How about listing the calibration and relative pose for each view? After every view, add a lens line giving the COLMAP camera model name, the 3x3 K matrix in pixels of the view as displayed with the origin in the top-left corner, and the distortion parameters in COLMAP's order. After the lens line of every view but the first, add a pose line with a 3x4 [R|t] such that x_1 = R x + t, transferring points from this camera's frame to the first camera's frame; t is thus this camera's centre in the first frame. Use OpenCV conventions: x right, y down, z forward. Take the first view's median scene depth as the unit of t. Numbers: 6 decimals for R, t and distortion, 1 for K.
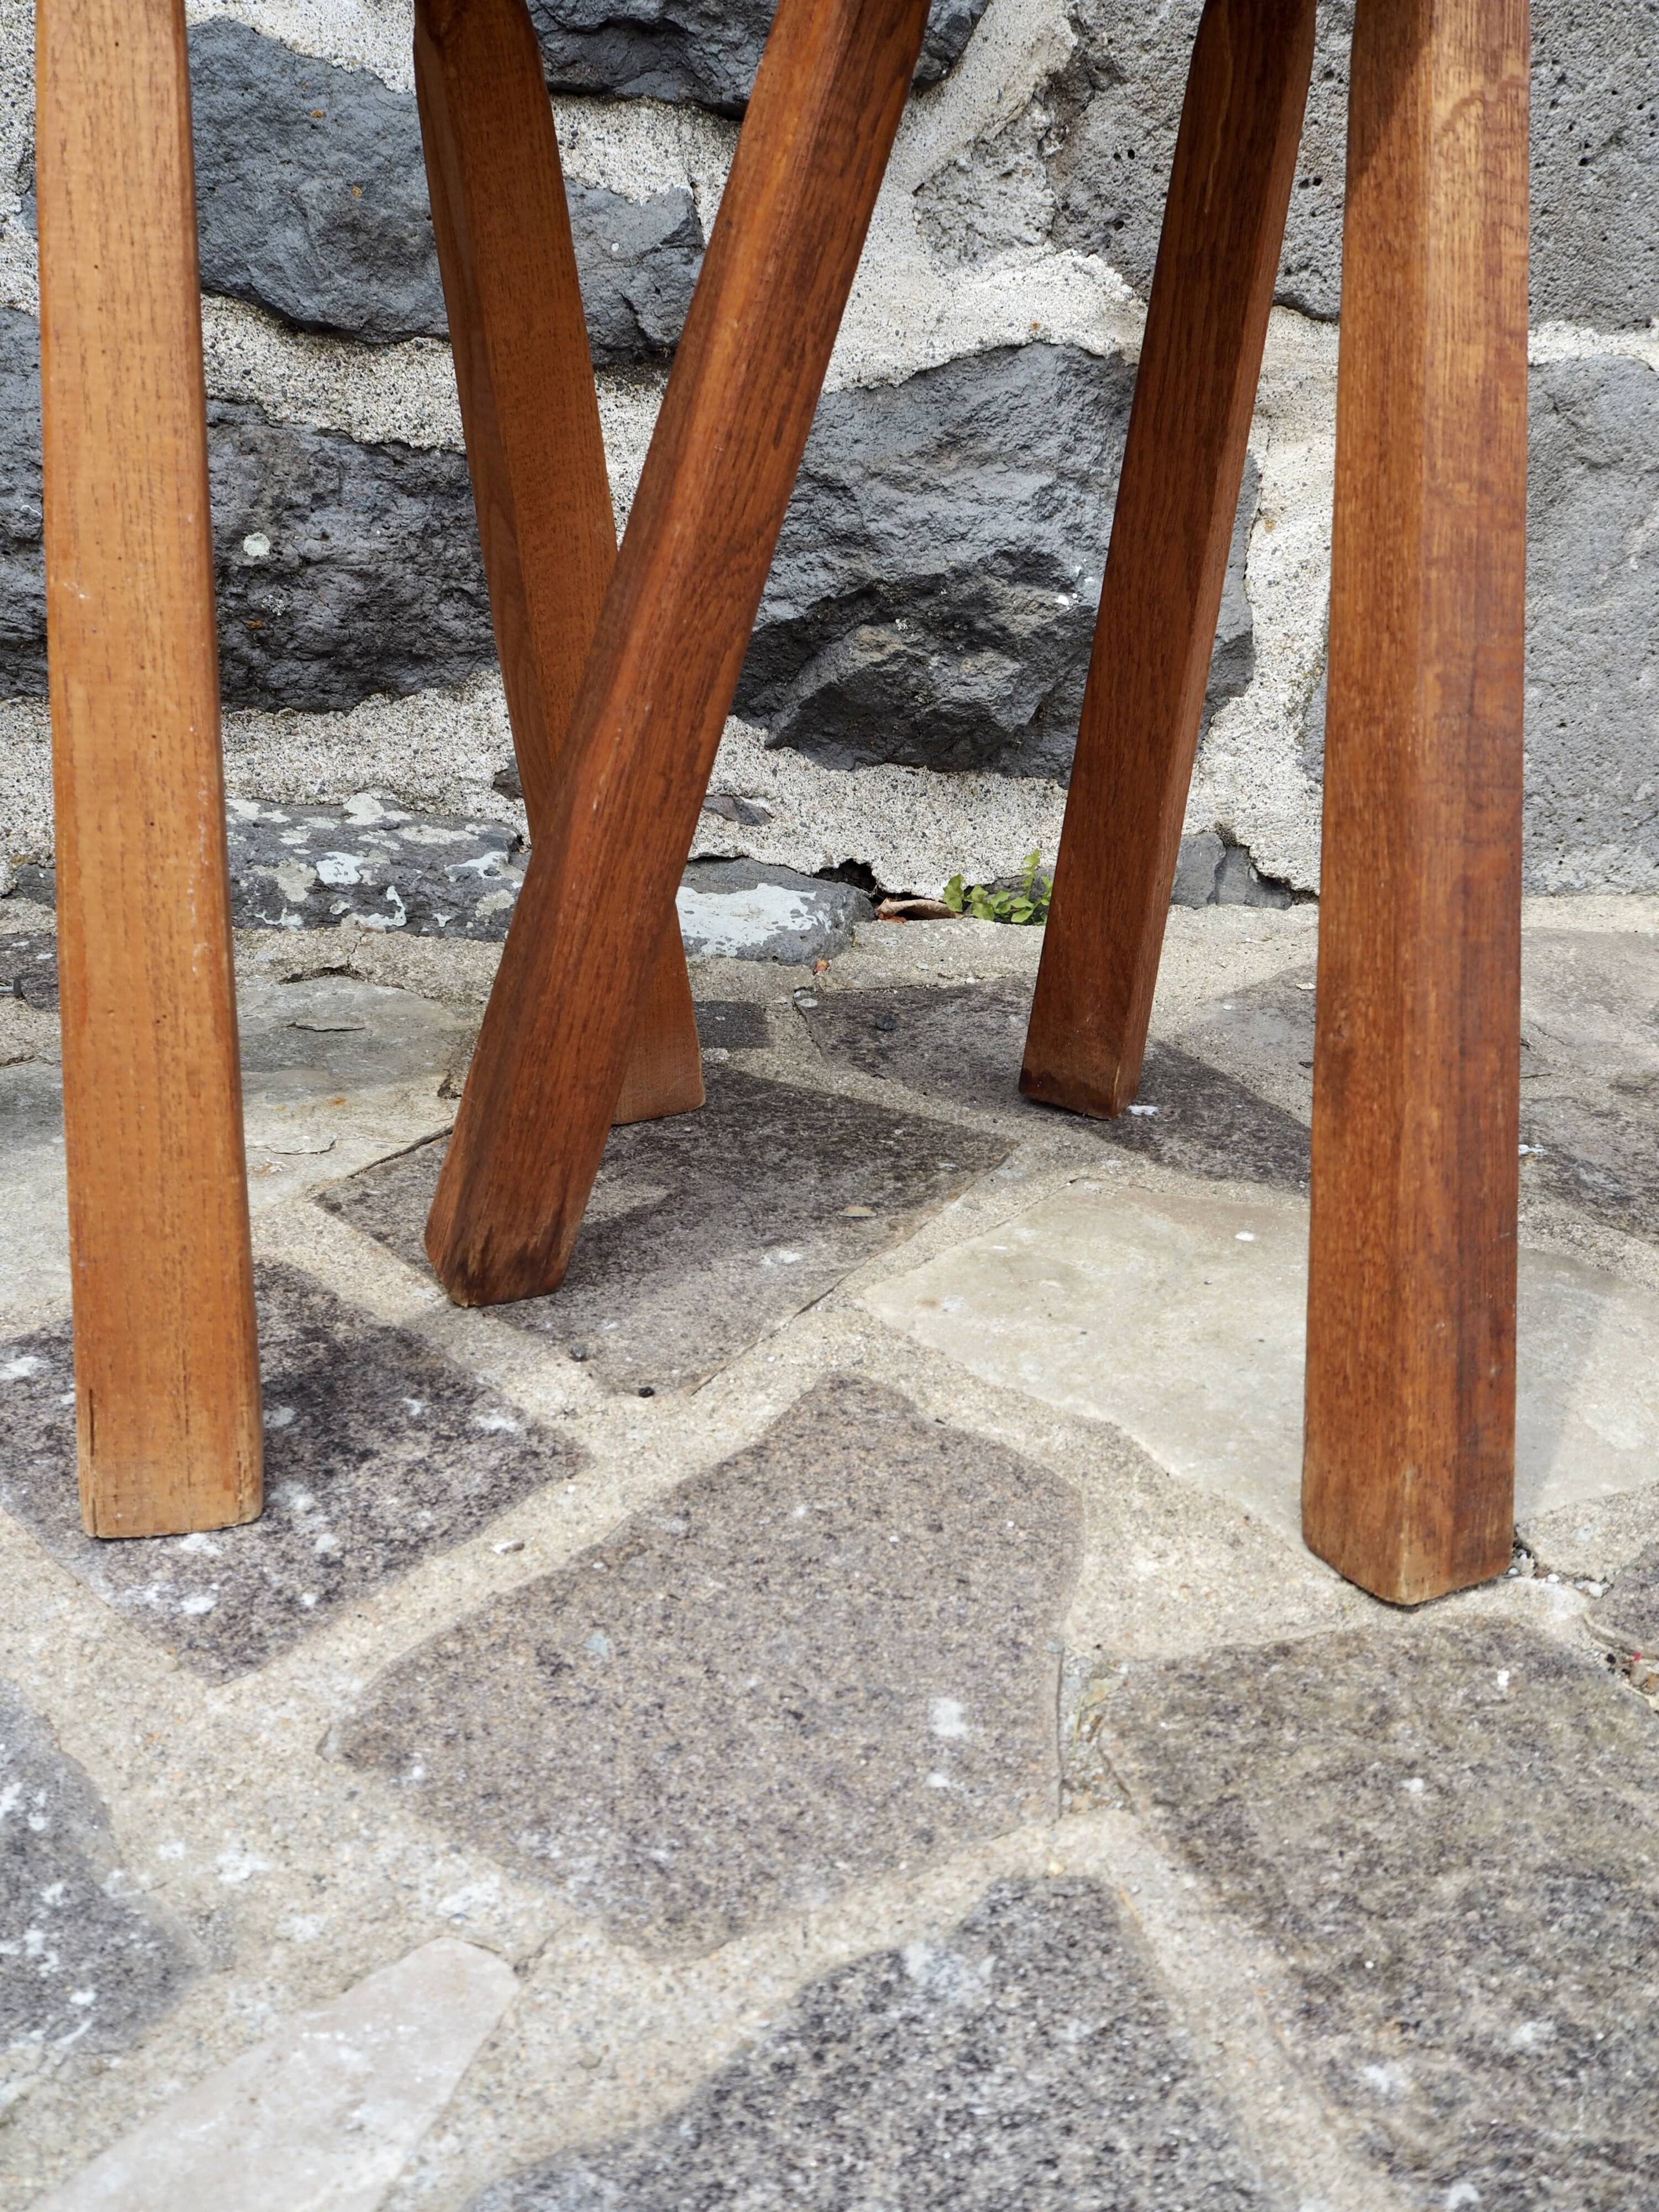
lens RADIAL K [[1862.5, 0, 829.5], [0, 1862.5, 1094.9], [0, 0, 1]] dist [-0.050050, 0.022132]
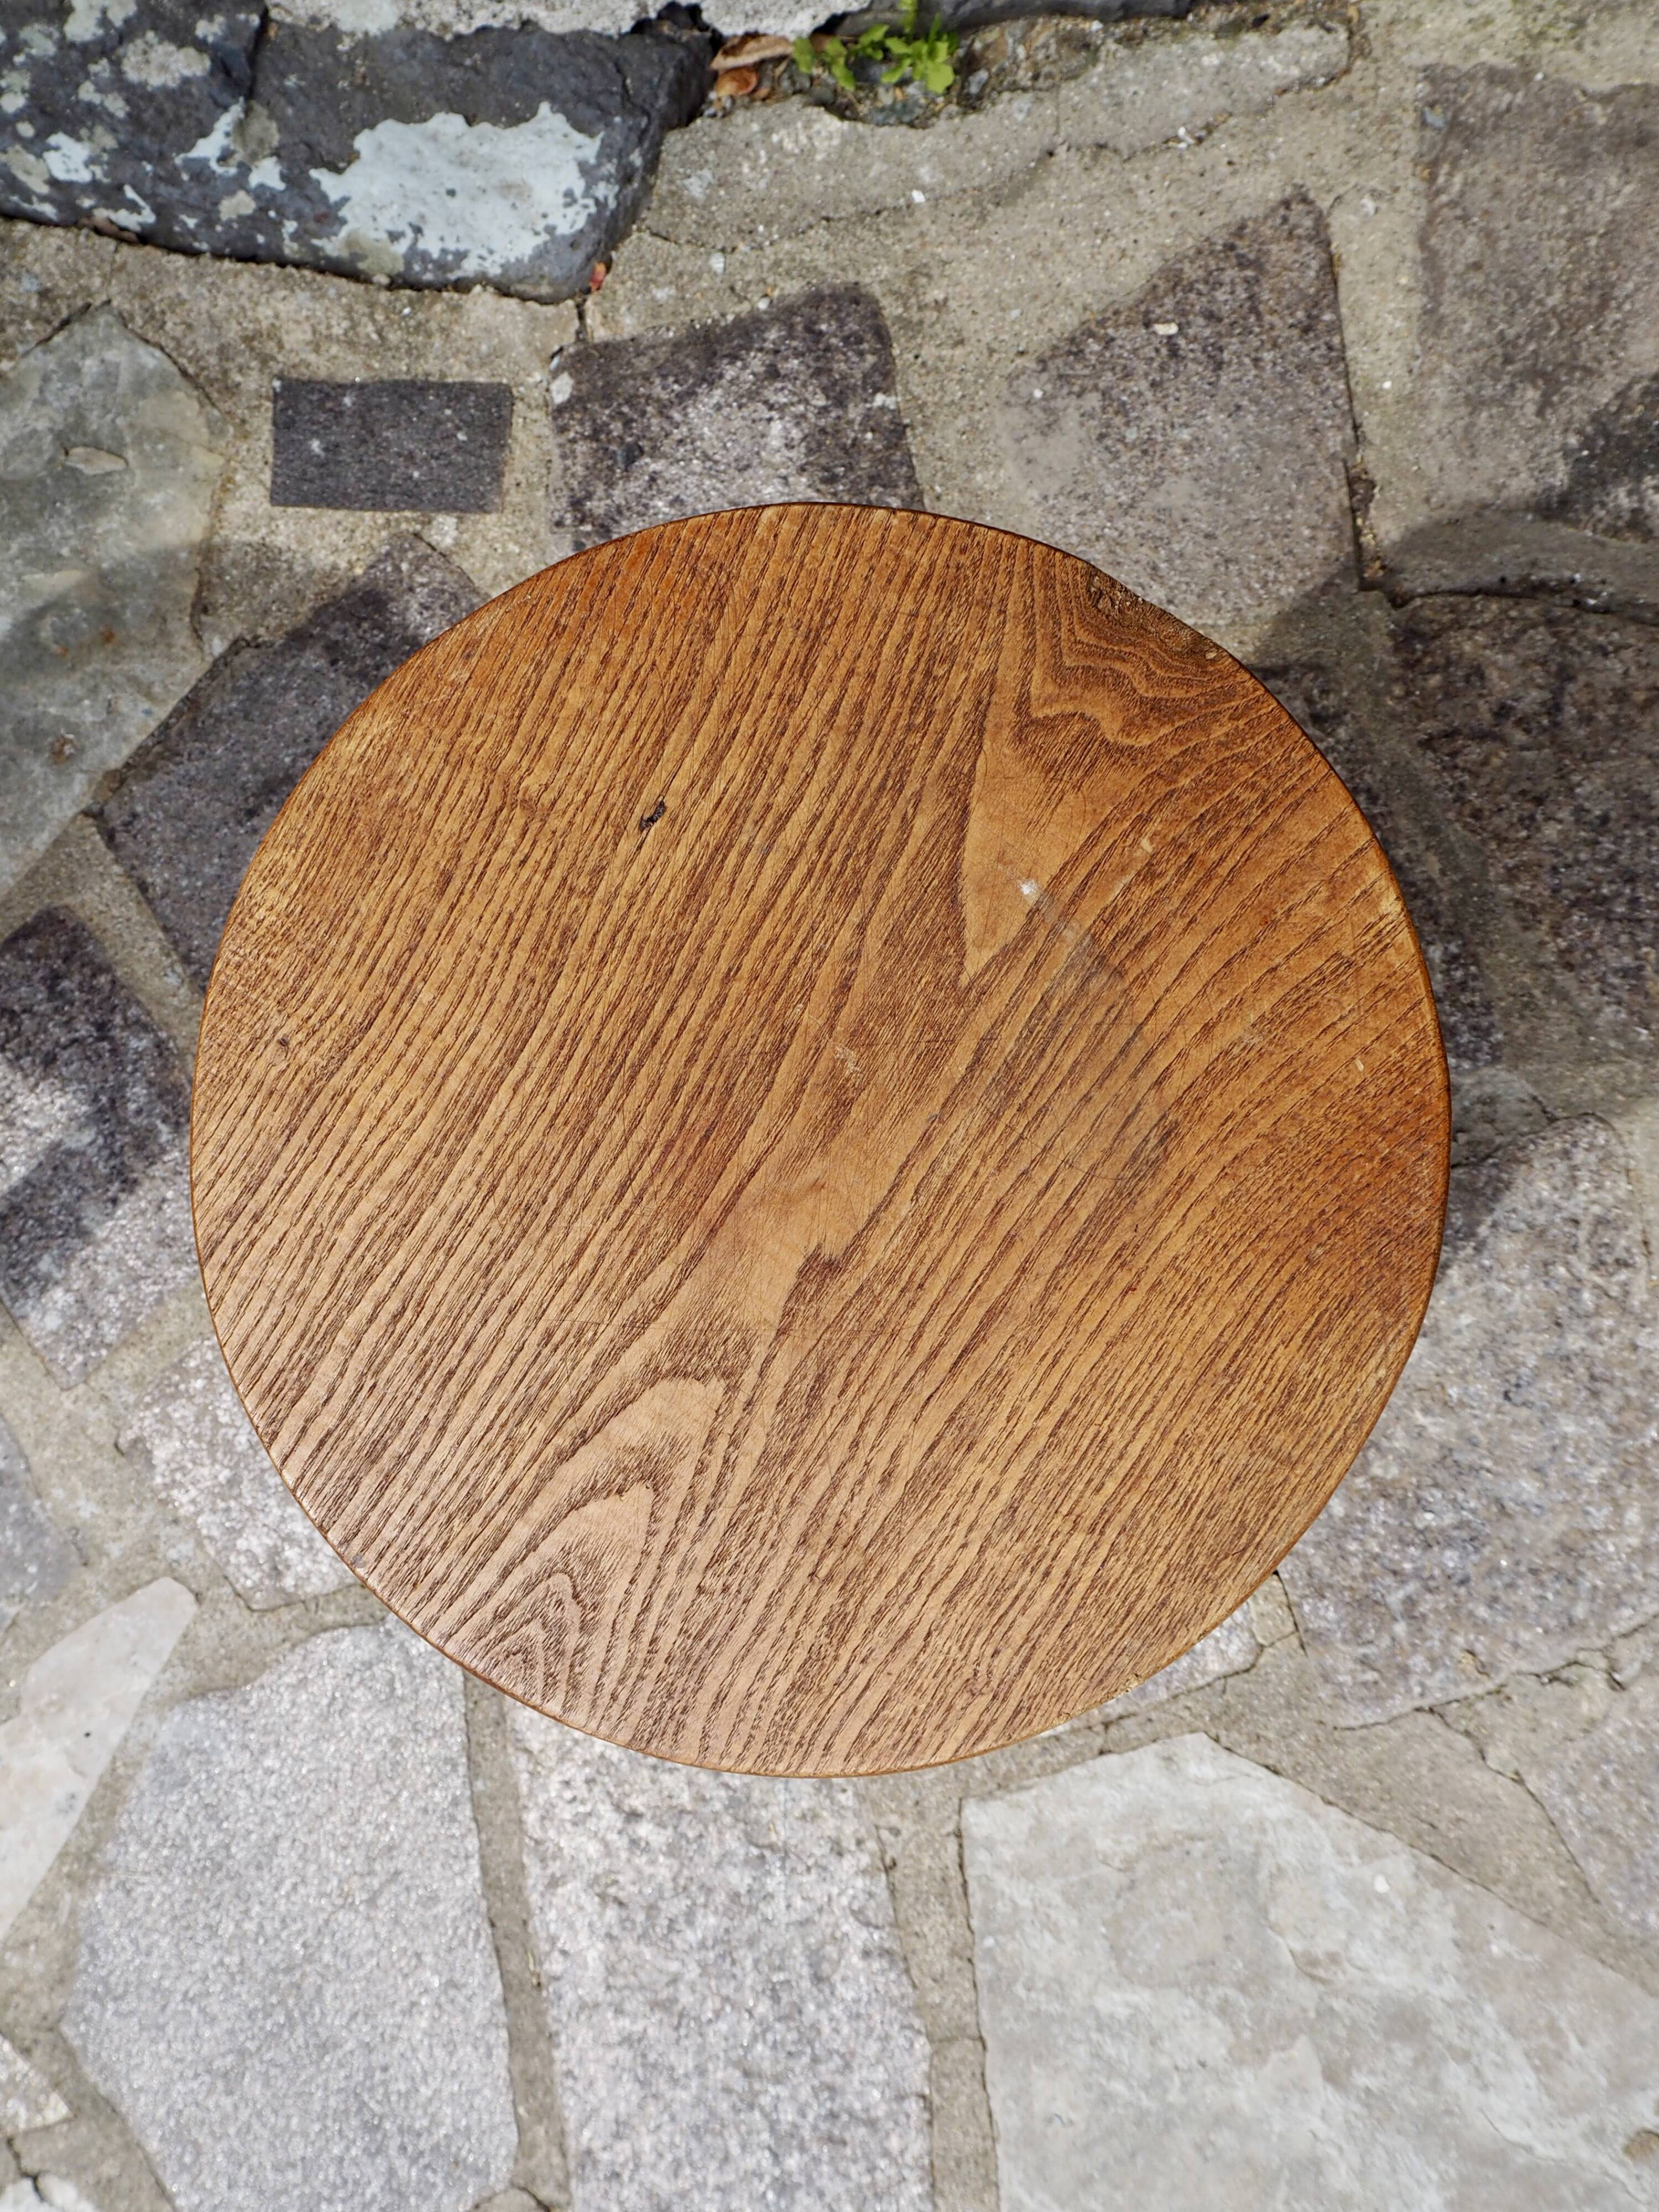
lens RADIAL K [[2074.1, 0, 729.5], [0, 2074.1, 1123.3], [0, 0, 1]] dist [-0.039797, 0.000000]
pose [[0.952798, 0.208676, -0.220521, 0.361480], [0.123043, 0.398612, 0.908828, -0.804773], [0.277553, -0.893064, 0.354121, 0.318996]]
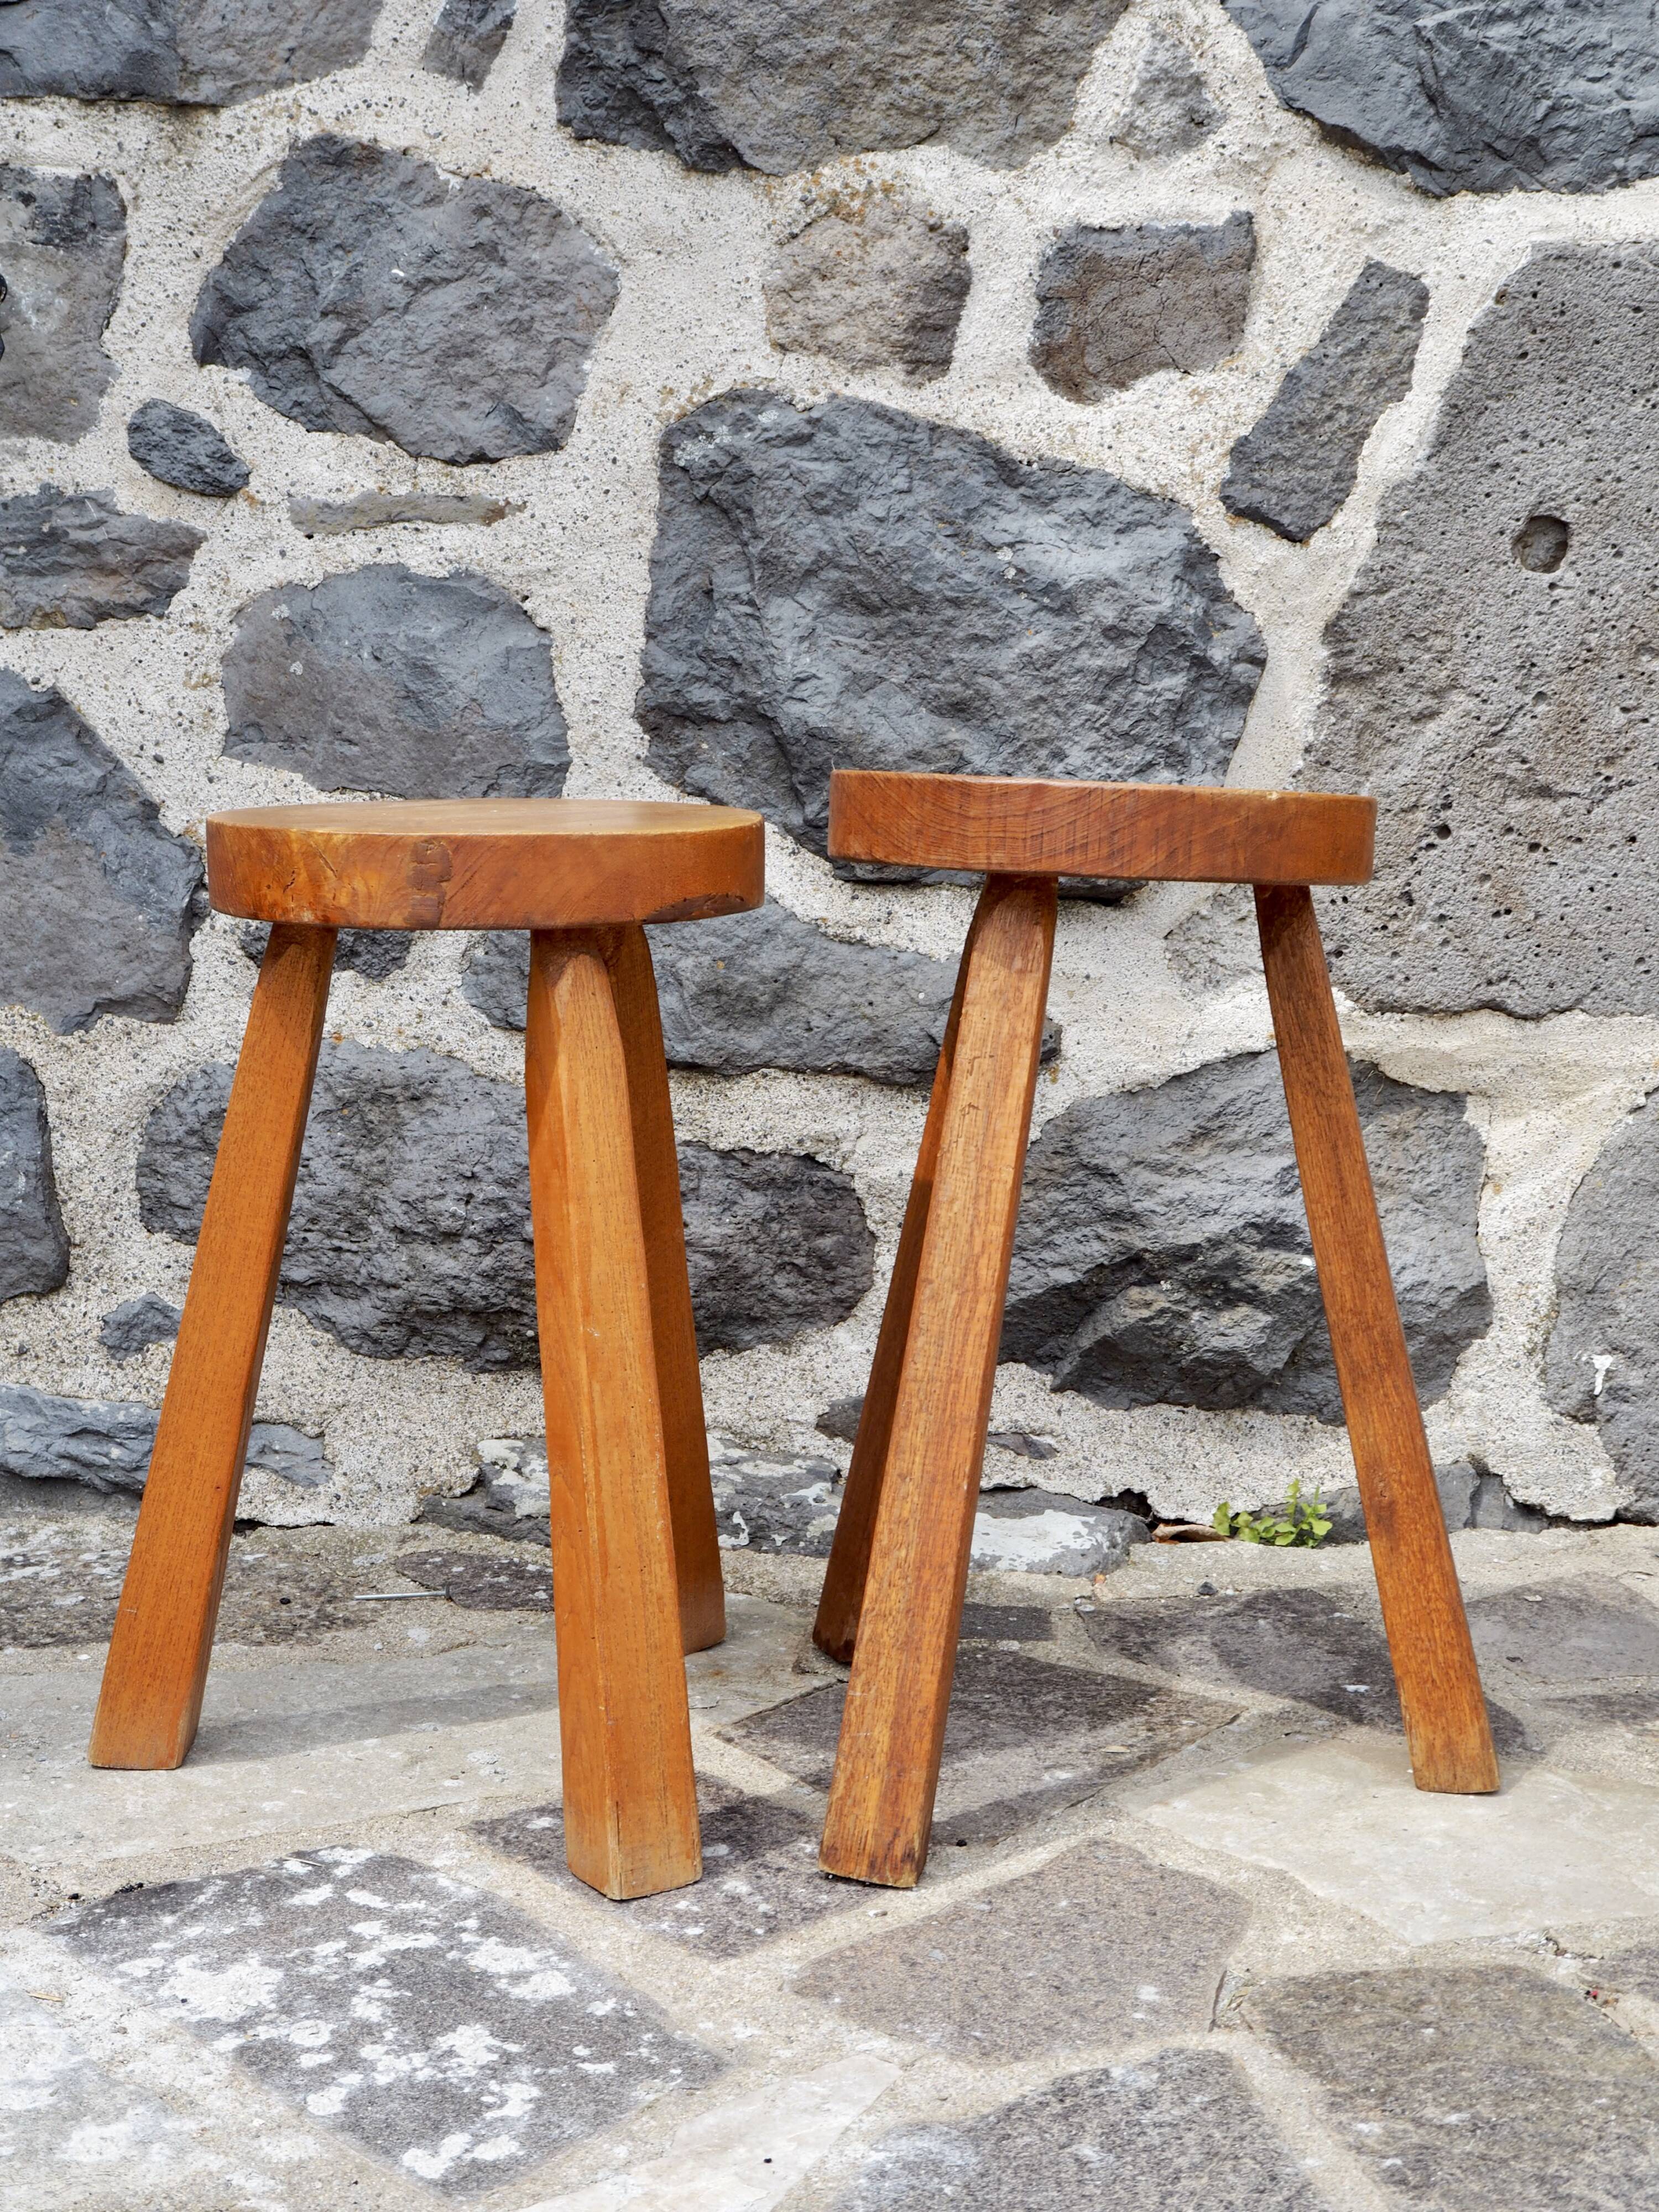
lens RADIAL K [[2816.2, 0, 801.8], [0, 2816.2, 1089.8], [0, 0, 1]] dist [0.017609, 0.000000]
pose [[0.990764, -0.025862, -0.133112, 0.054997], [-0.011298, 0.962488, -0.271090, 0.118307], [0.135130, 0.270090, 0.953305, -0.804236]]
